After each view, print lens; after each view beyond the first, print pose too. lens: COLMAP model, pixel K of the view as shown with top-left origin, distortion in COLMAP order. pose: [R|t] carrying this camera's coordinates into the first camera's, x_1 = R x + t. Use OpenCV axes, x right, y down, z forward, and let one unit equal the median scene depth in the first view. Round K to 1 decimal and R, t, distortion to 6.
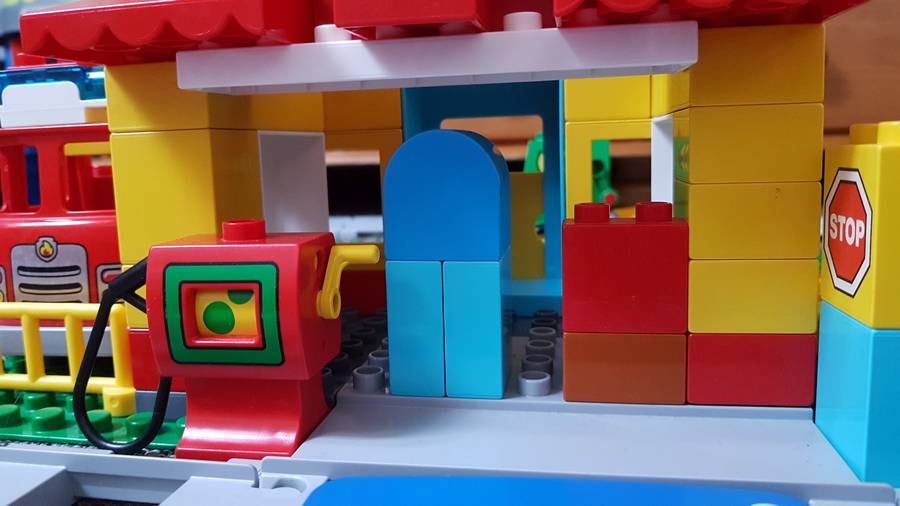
lens RADIAL K [[729.6, 0, 477.4], [0, 729.6, 250.2], [0, 0, 1]] dist [-0.015228, -0.001531]
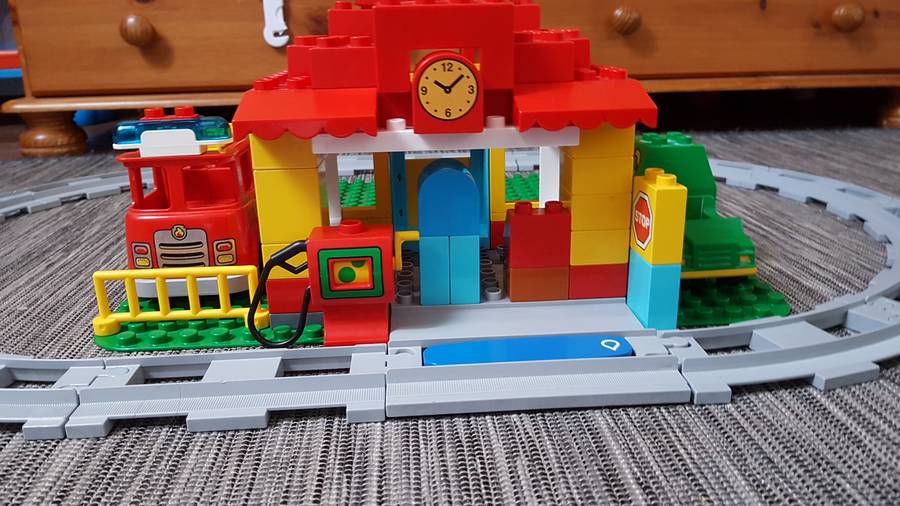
lens RADIAL K [[729.6, 0, 448.6], [0, 729.6, 252.4], [0, 0, 1]] dist [-0.015228, -0.001531]
pose [[0.972283, -0.063055, 0.225145, -0.510255], [0.026014, 0.986144, 0.163842, -0.271887], [-0.232356, -0.153444, 0.960451, -0.904870]]
